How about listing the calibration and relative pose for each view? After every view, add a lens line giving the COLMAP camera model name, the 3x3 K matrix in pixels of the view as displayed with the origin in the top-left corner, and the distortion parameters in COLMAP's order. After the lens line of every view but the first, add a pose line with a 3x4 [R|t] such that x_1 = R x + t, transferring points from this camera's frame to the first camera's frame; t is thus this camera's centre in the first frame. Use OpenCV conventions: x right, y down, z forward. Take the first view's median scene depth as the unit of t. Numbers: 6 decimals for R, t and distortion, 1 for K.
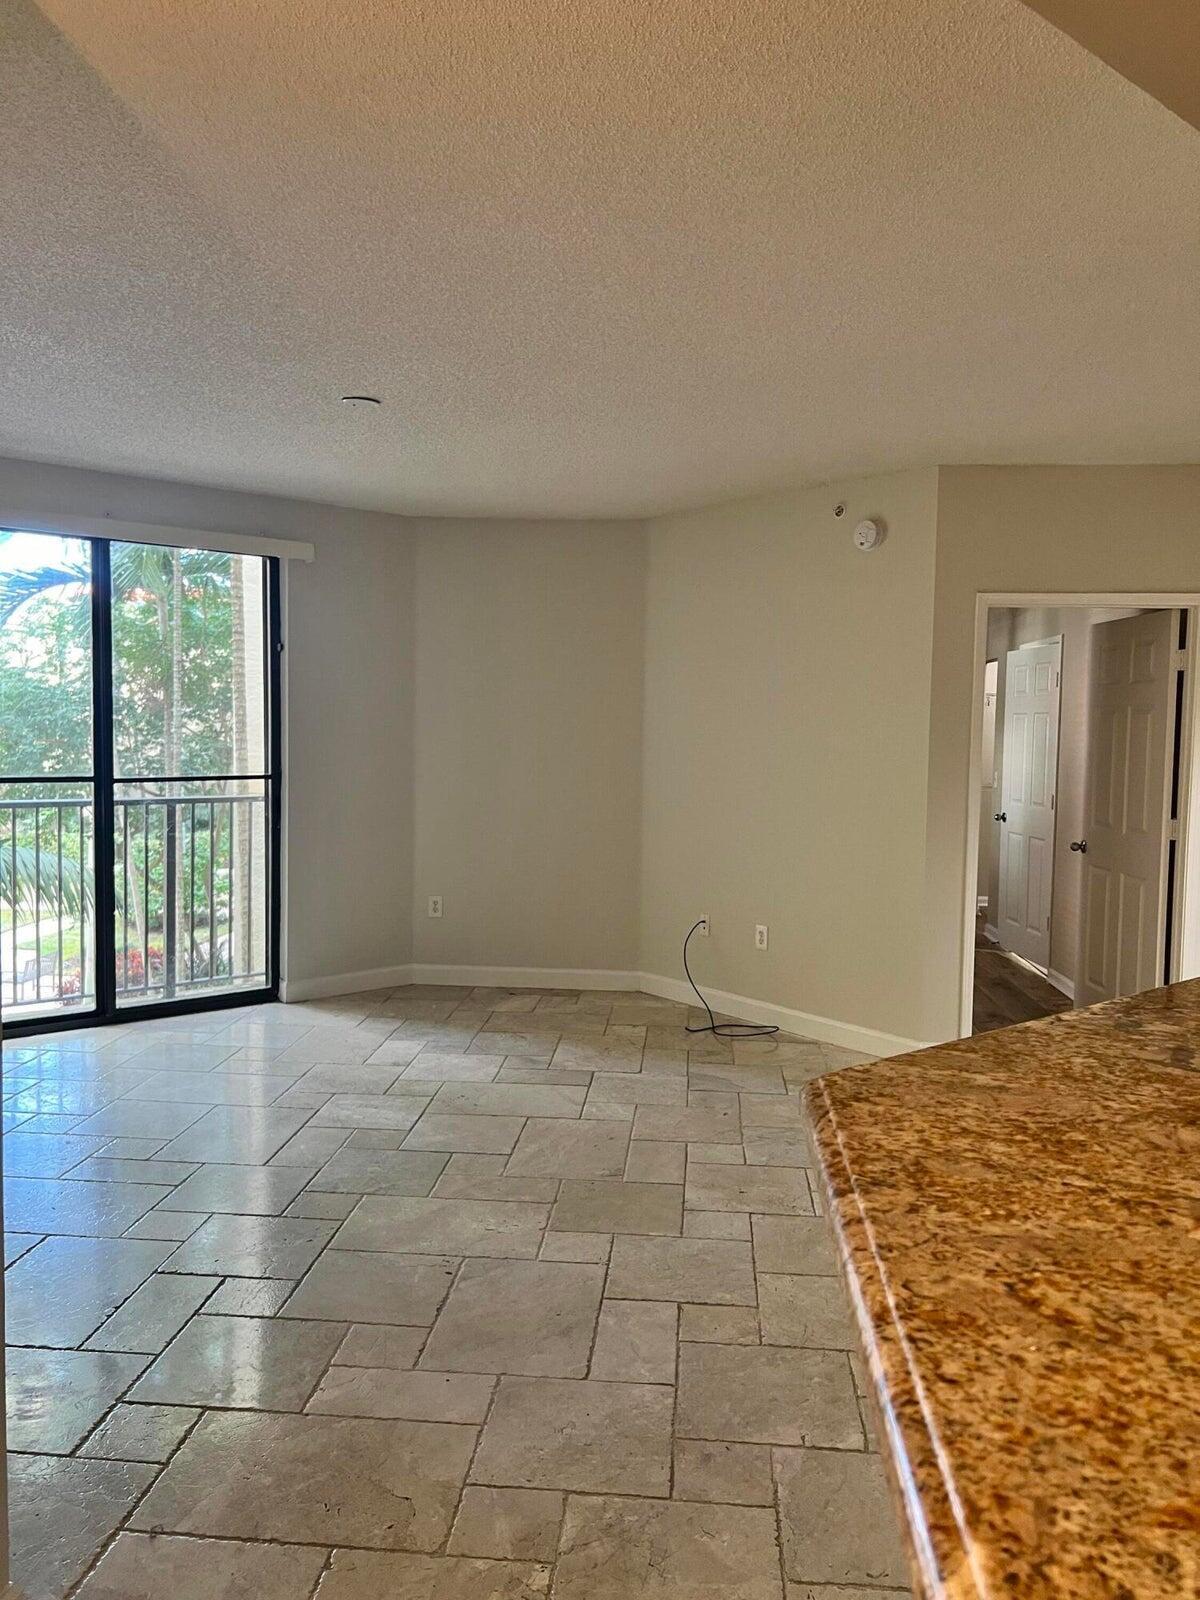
lens RADIAL K [[1205.3, 0, 602.6], [0, 1205.3, 795.0], [0, 0, 1]] dist [0.048607, -0.052558]
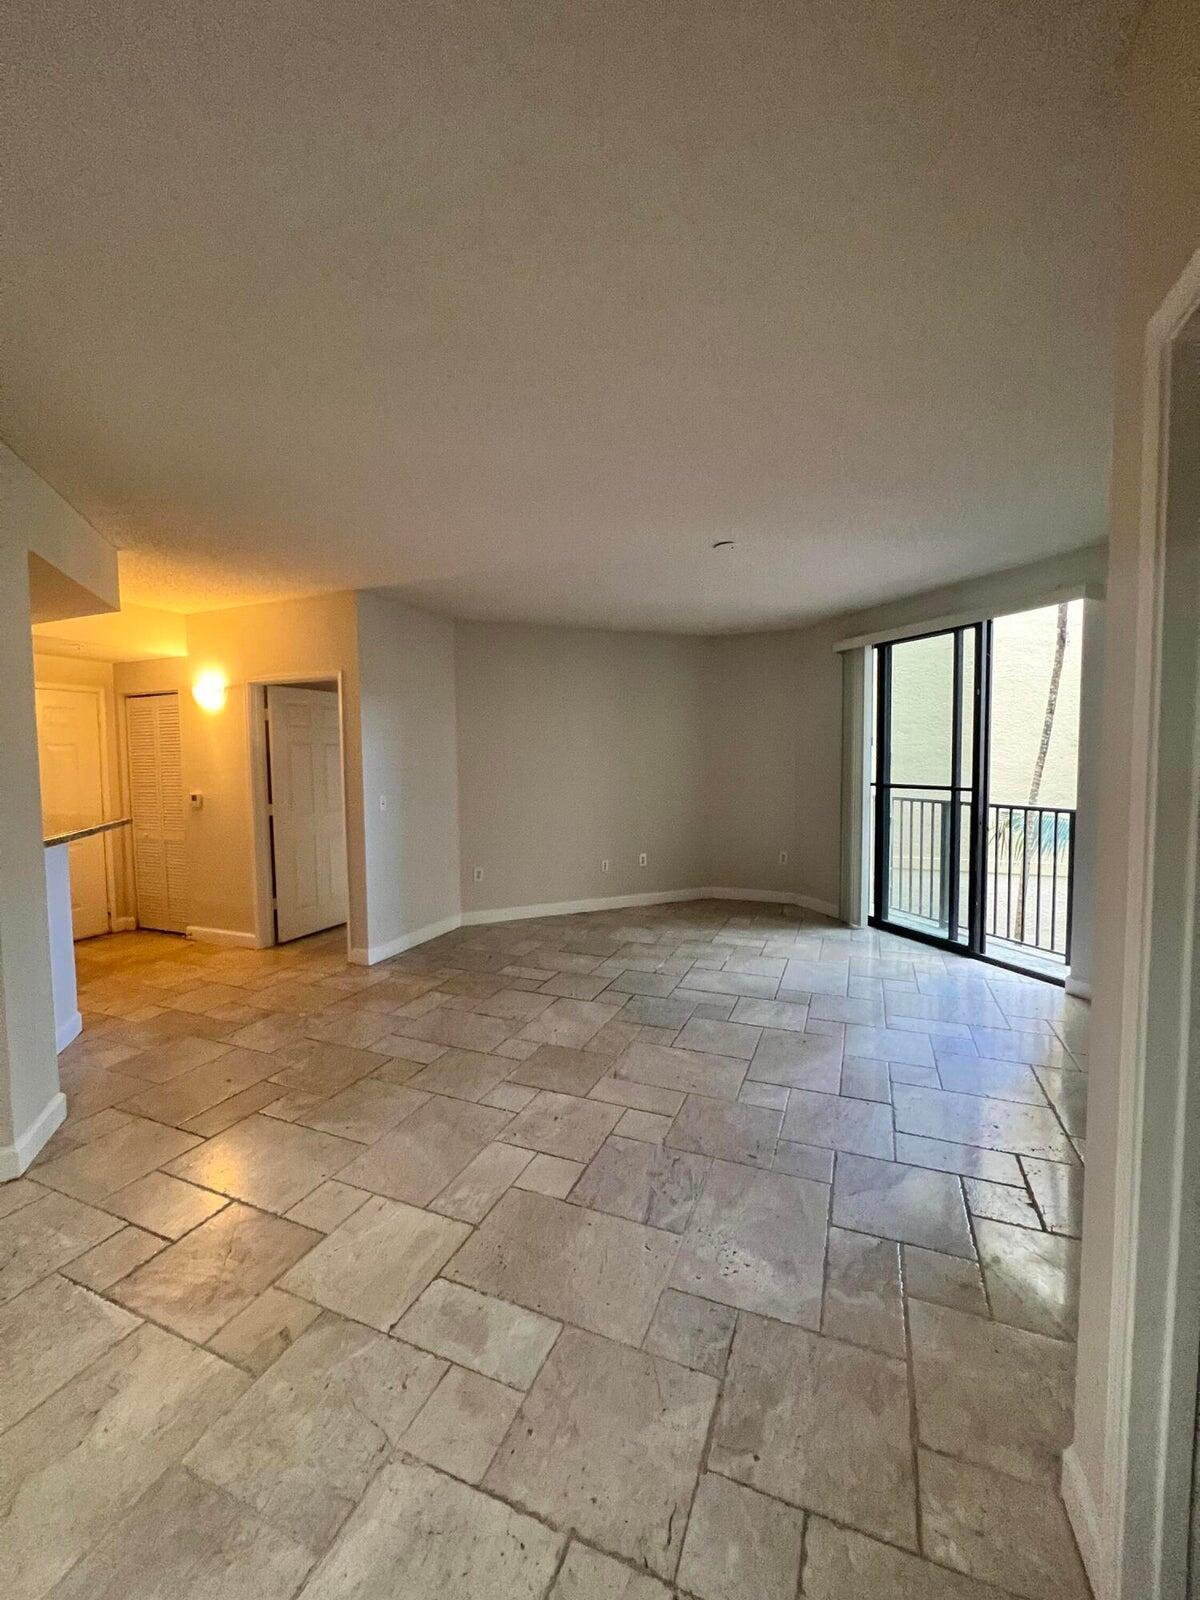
lens RADIAL K [[639.1, 0, 601.2], [0, 639.1, 794.3], [0, 0, 1]] dist [-0.003429, 0.000846]
pose [[-0.305046, 0.043503, -0.951343, 0.514367], [-0.048002, 0.996984, 0.060982, -0.036044], [0.951127, 0.064268, -0.302038, 0.879067]]
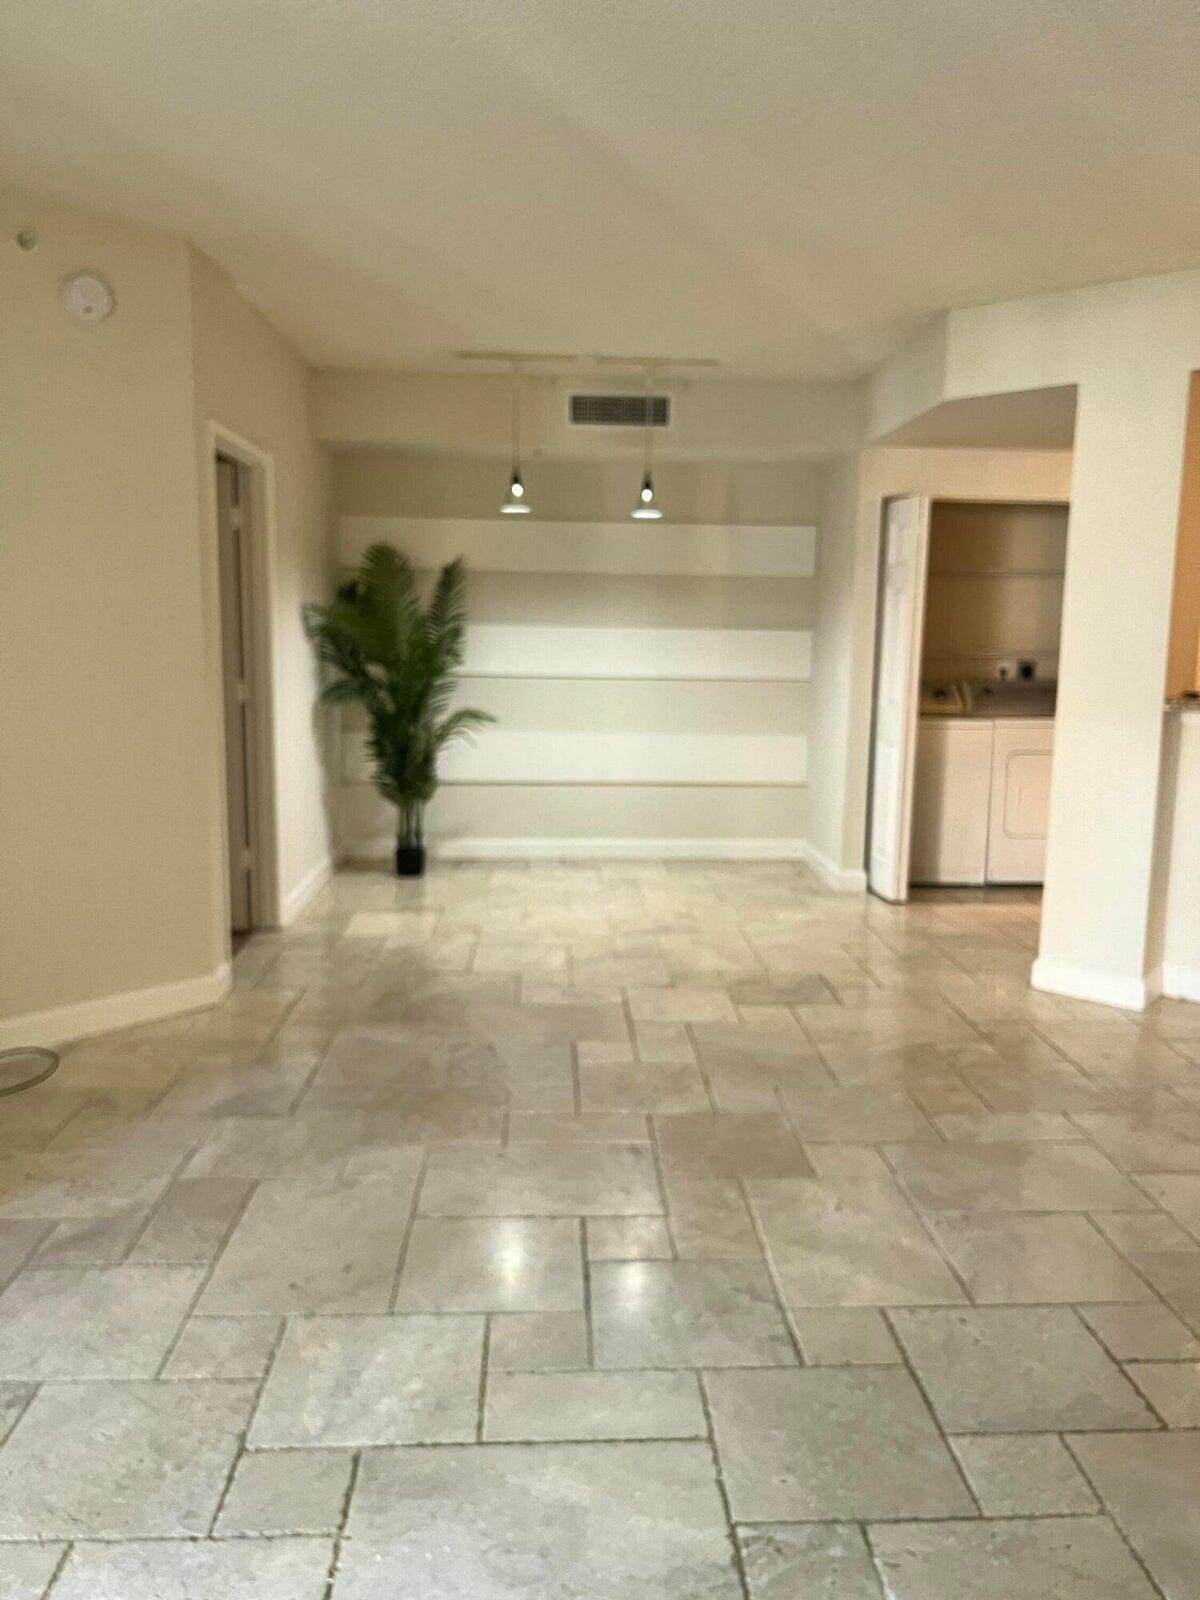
lens RADIAL K [[1205.3, 0, 611.4], [0, 1205.3, 832.0], [0, 0, 1]] dist [0.048607, -0.052558]
pose [[-0.134224, -0.184290, 0.973664, -0.548675], [0.038677, 0.980832, 0.190978, -0.036928], [-0.990196, 0.063293, -0.124523, 0.819322]]
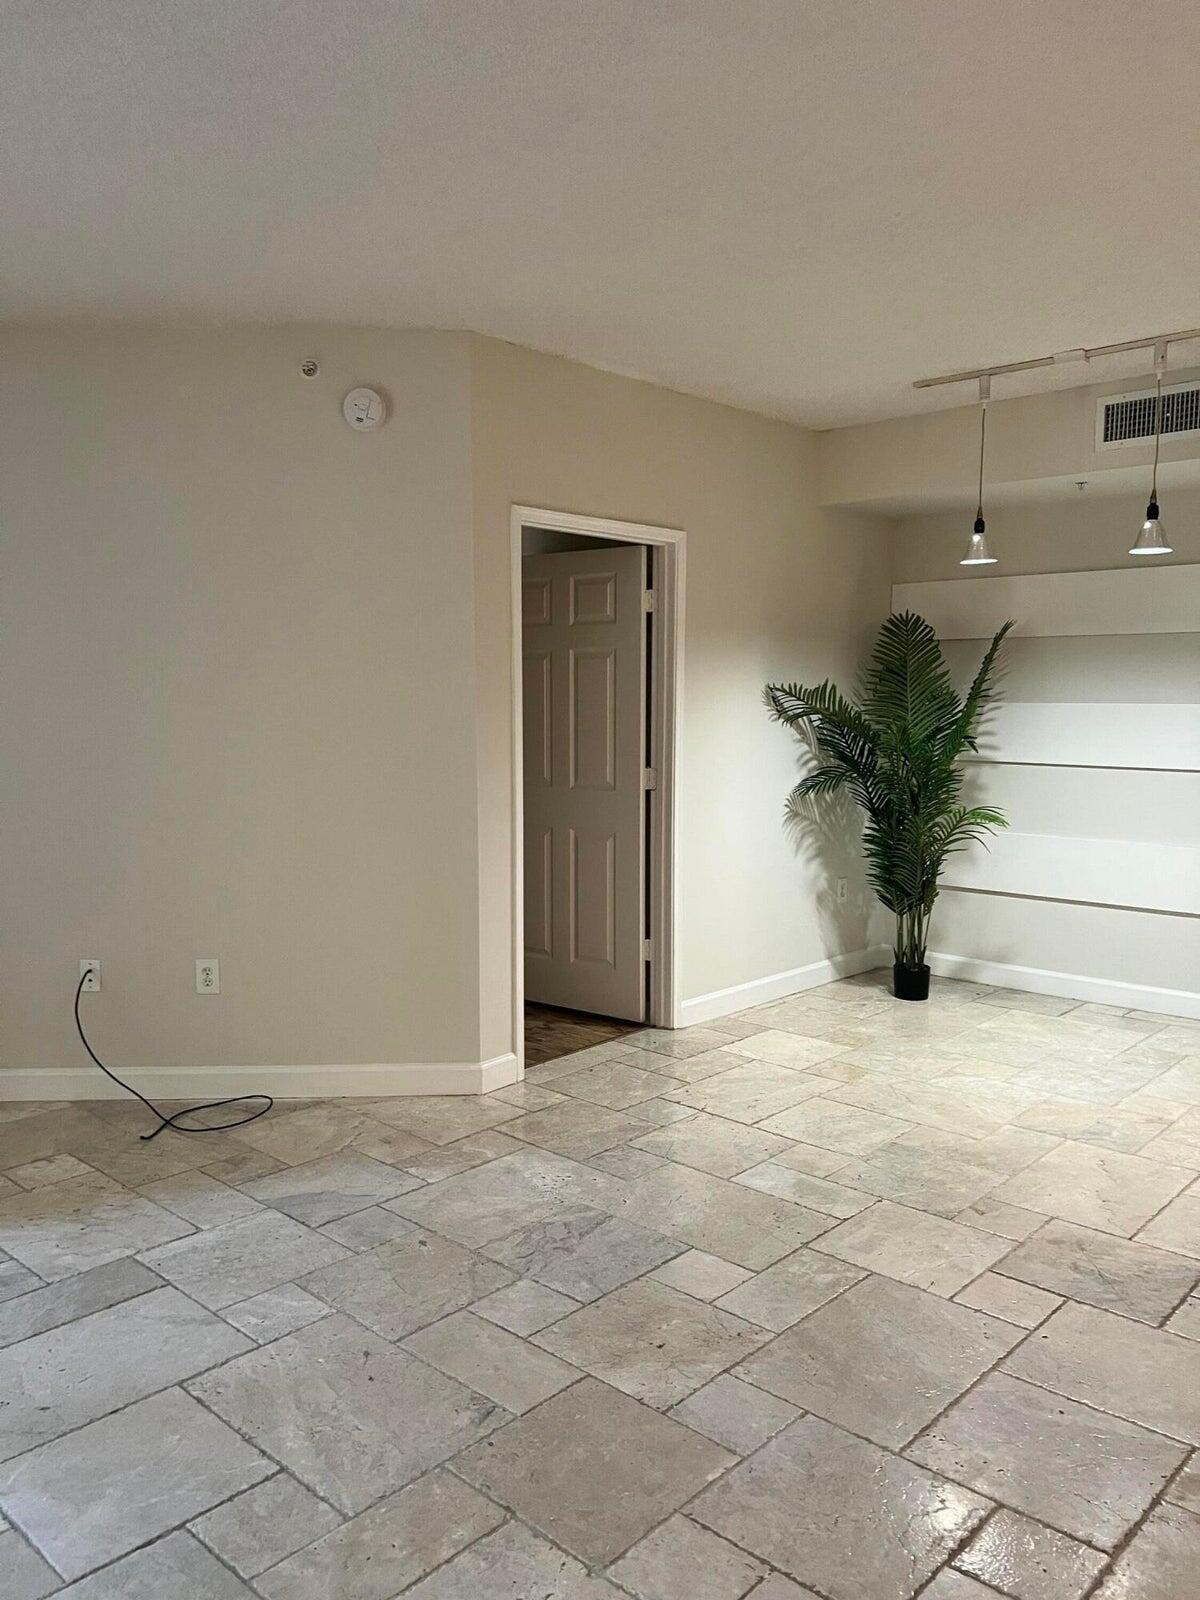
lens RADIAL K [[1205.3, 0, 599.4], [0, 1205.3, 814.8], [0, 0, 1]] dist [0.048607, -0.052558]
pose [[0.616610, -0.095234, 0.781488, -0.297310], [0.054083, 0.995435, 0.078634, -0.019667], [-0.785409, -0.006221, 0.618946, 0.434377]]
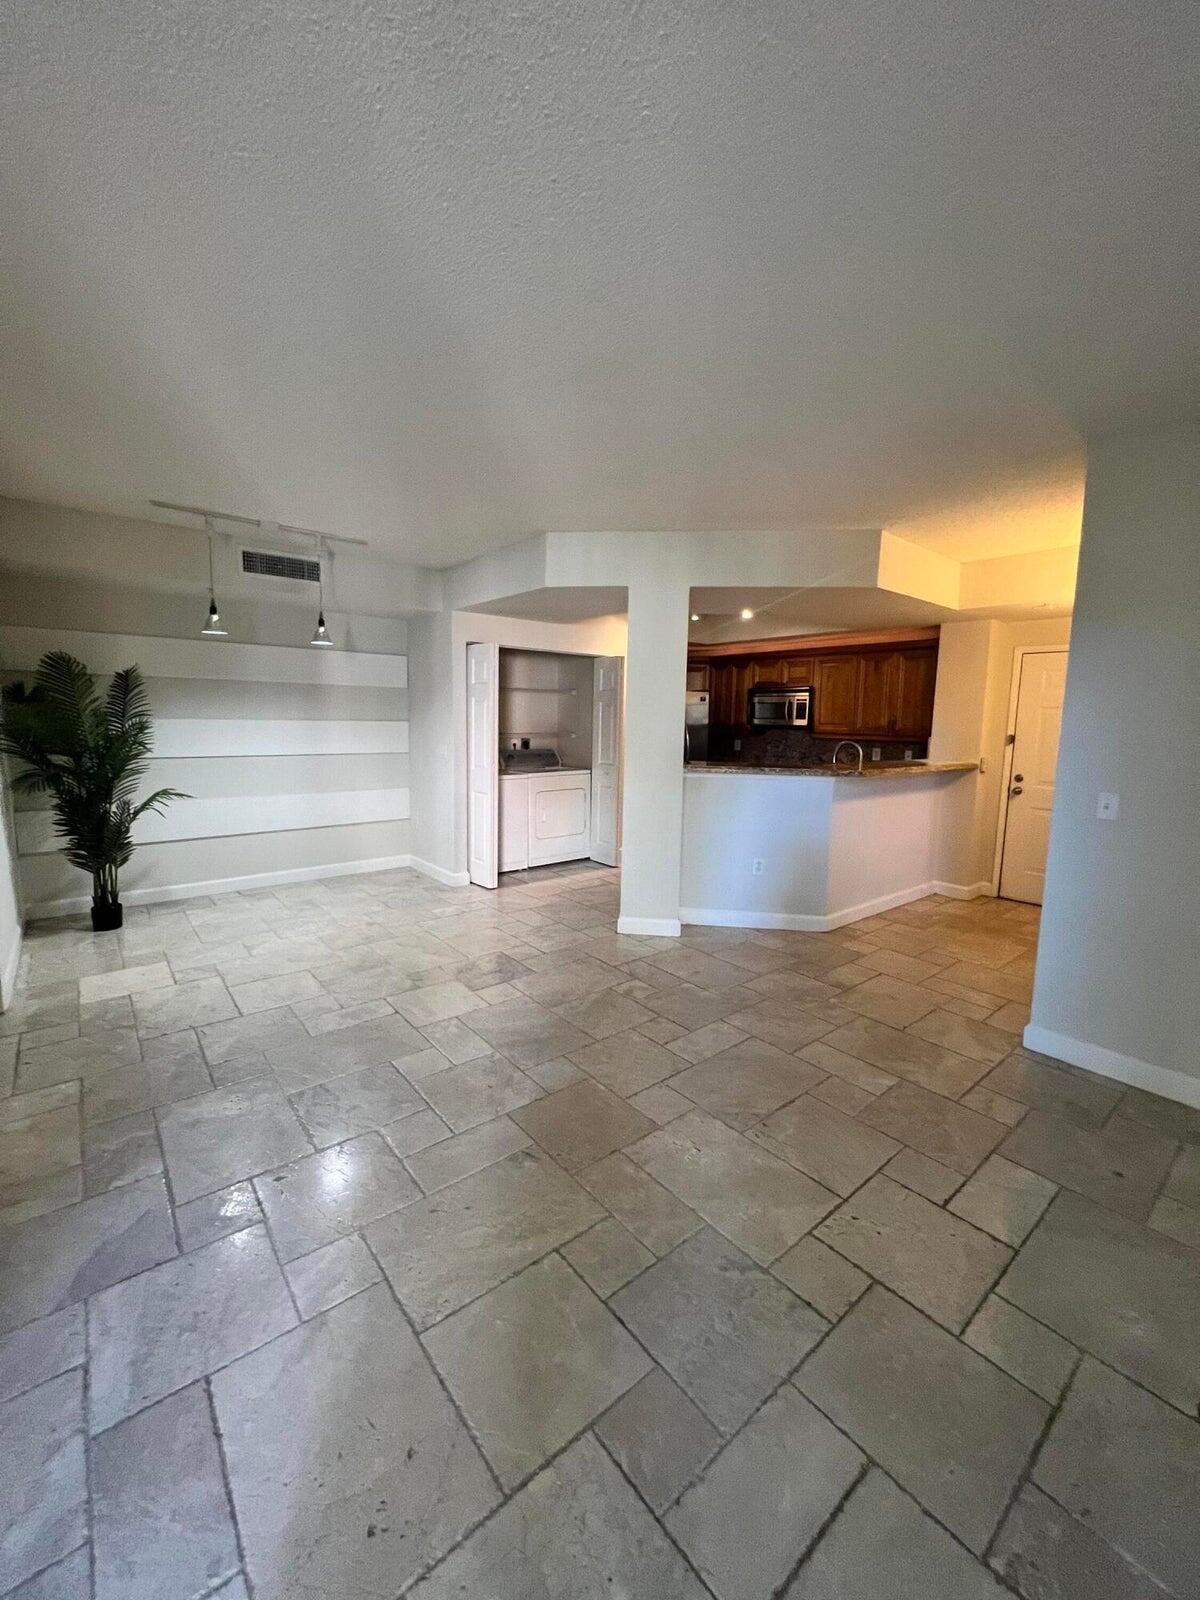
lens RADIAL K [[639.1, 0, 599.1], [0, 639.1, 792.8], [0, 0, 1]] dist [-0.003429, 0.000846]
pose [[-0.696254, -0.115086, 0.708509, -0.278690], [0.010727, 0.985285, 0.170585, -0.055389], [-0.717715, 0.126371, -0.684774, 0.954442]]
